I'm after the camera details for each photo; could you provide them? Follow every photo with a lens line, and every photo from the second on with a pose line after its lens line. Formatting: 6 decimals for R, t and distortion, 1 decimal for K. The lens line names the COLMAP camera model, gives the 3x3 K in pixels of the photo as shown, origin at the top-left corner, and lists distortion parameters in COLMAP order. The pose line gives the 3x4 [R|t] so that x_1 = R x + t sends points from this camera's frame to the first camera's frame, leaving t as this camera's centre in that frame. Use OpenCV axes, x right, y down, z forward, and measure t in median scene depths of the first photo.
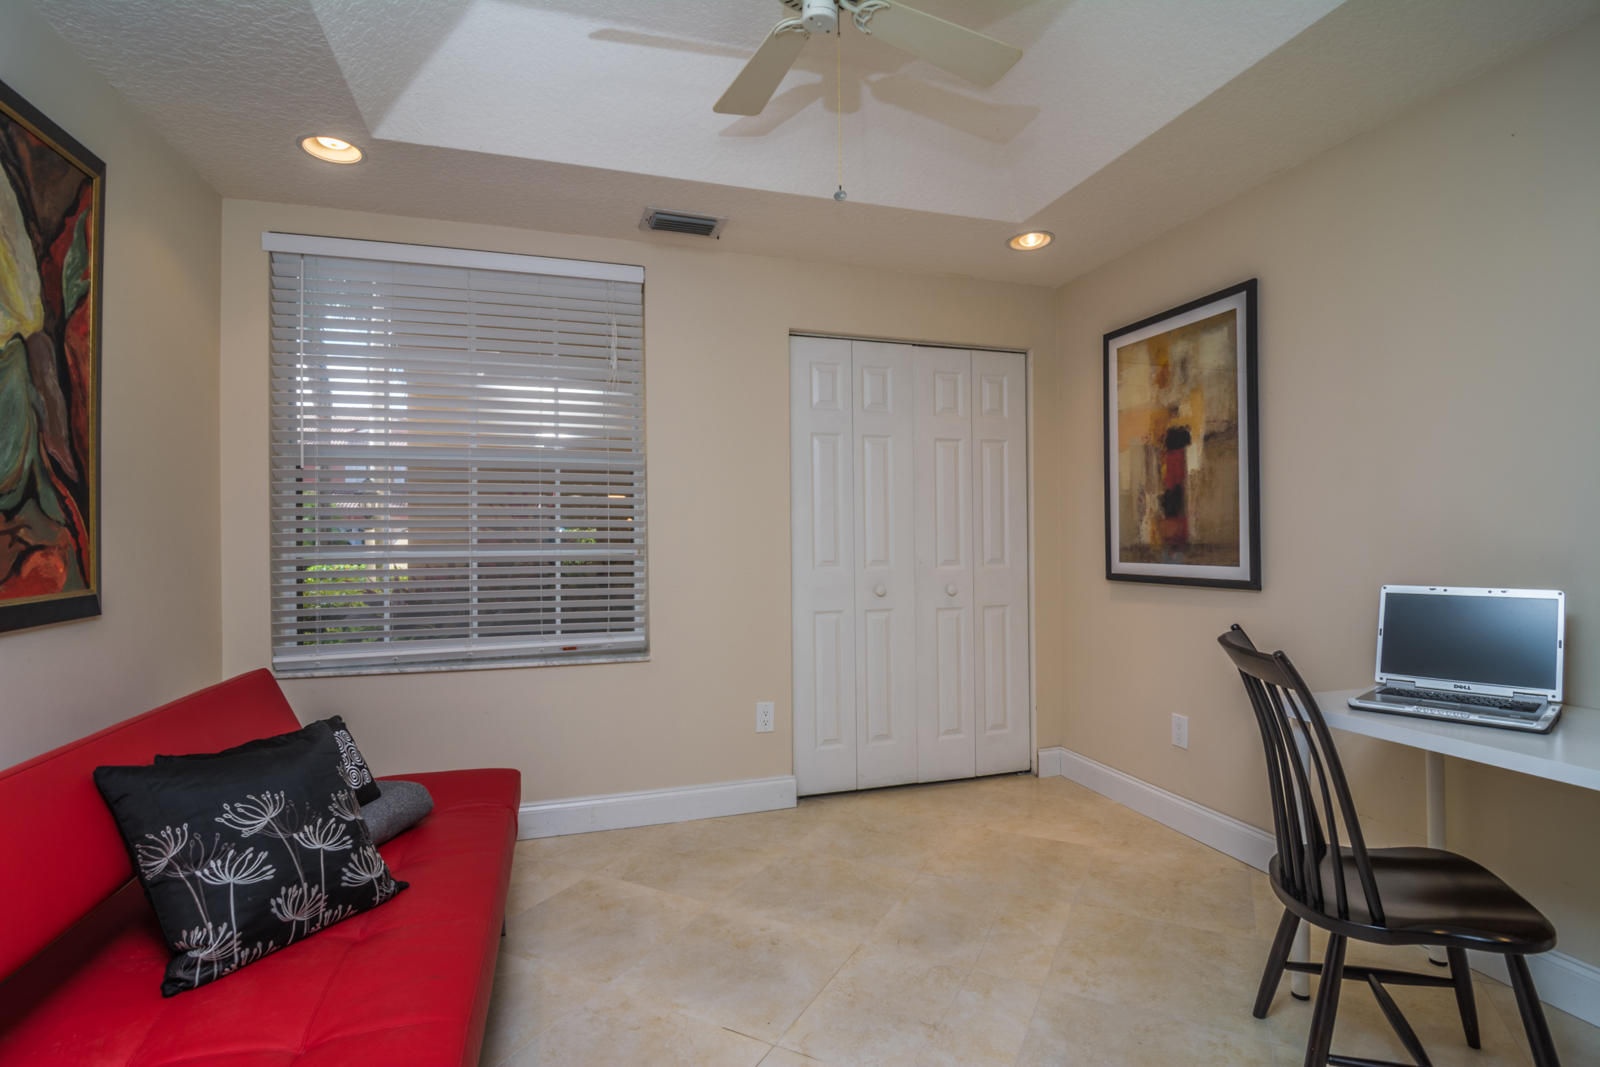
lens RADIAL K [[765.9, 0, 803.6], [0, 765.9, 537.0], [0, 0, 1]] dist [-0.010403, -0.000068]
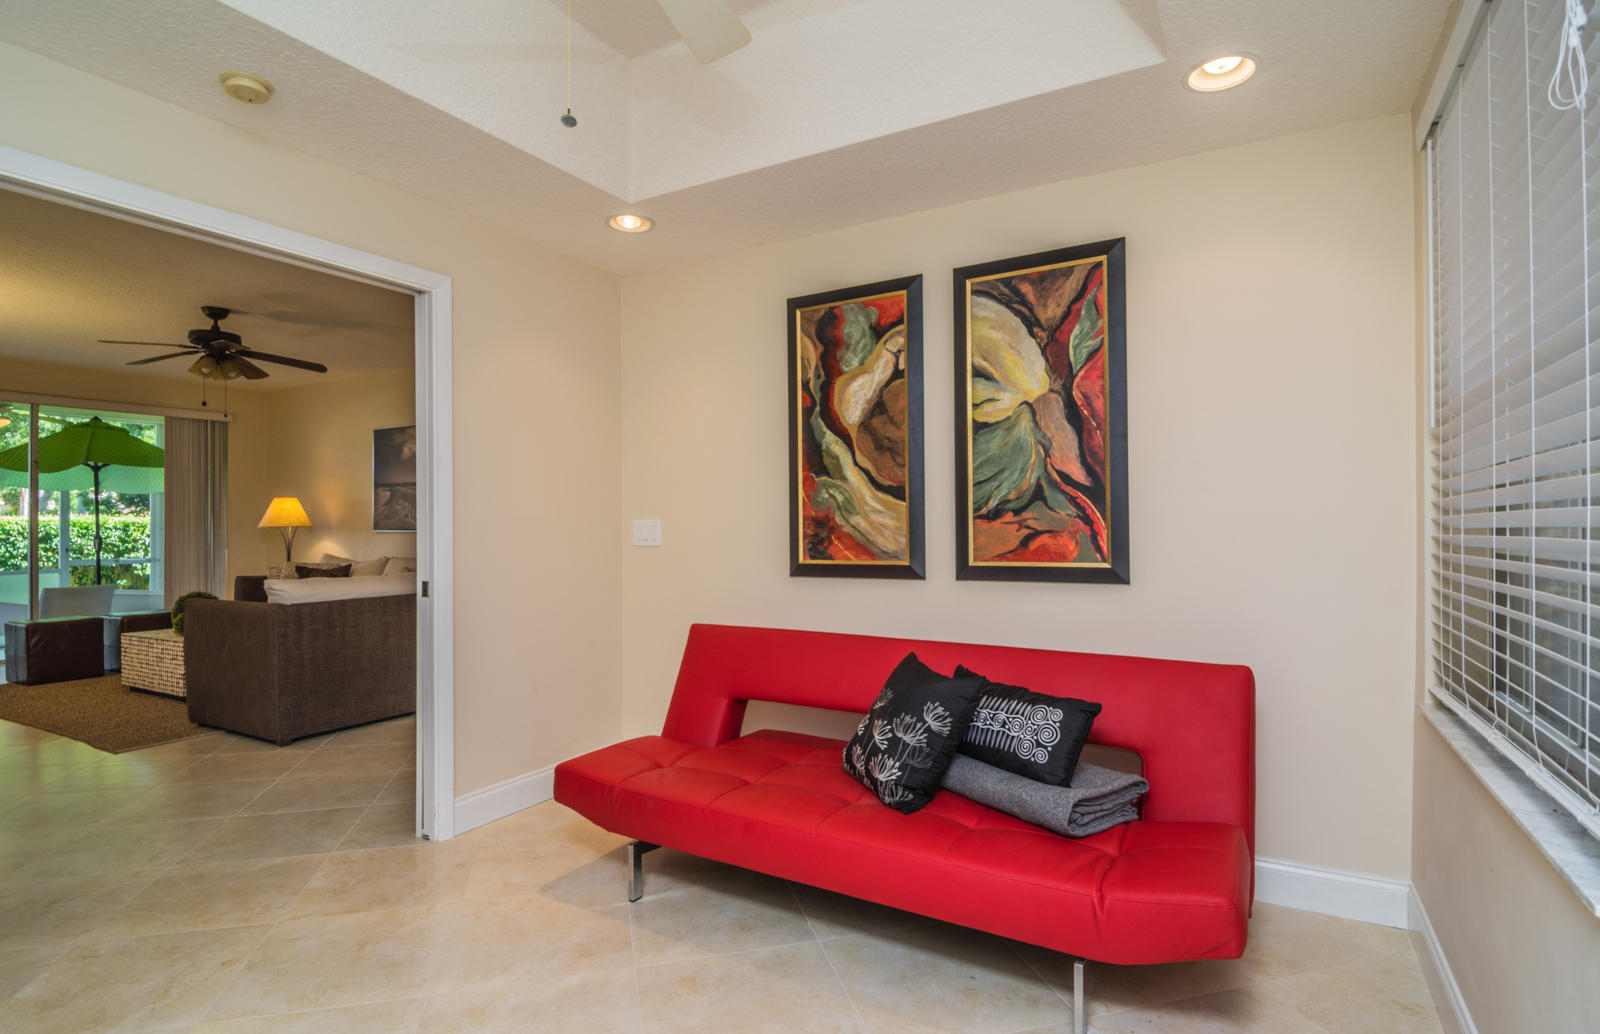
lens RADIAL K [[800.1, 0, 797.9], [0, 800.1, 520.2], [0, 0, 1]] dist [-0.005182, -0.004453]
pose [[-0.747388, 0.005700, -0.664363, 0.472599], [0.011176, 0.999930, -0.003994, -0.009172], [0.664293, -0.010410, -0.747399, 1.903280]]
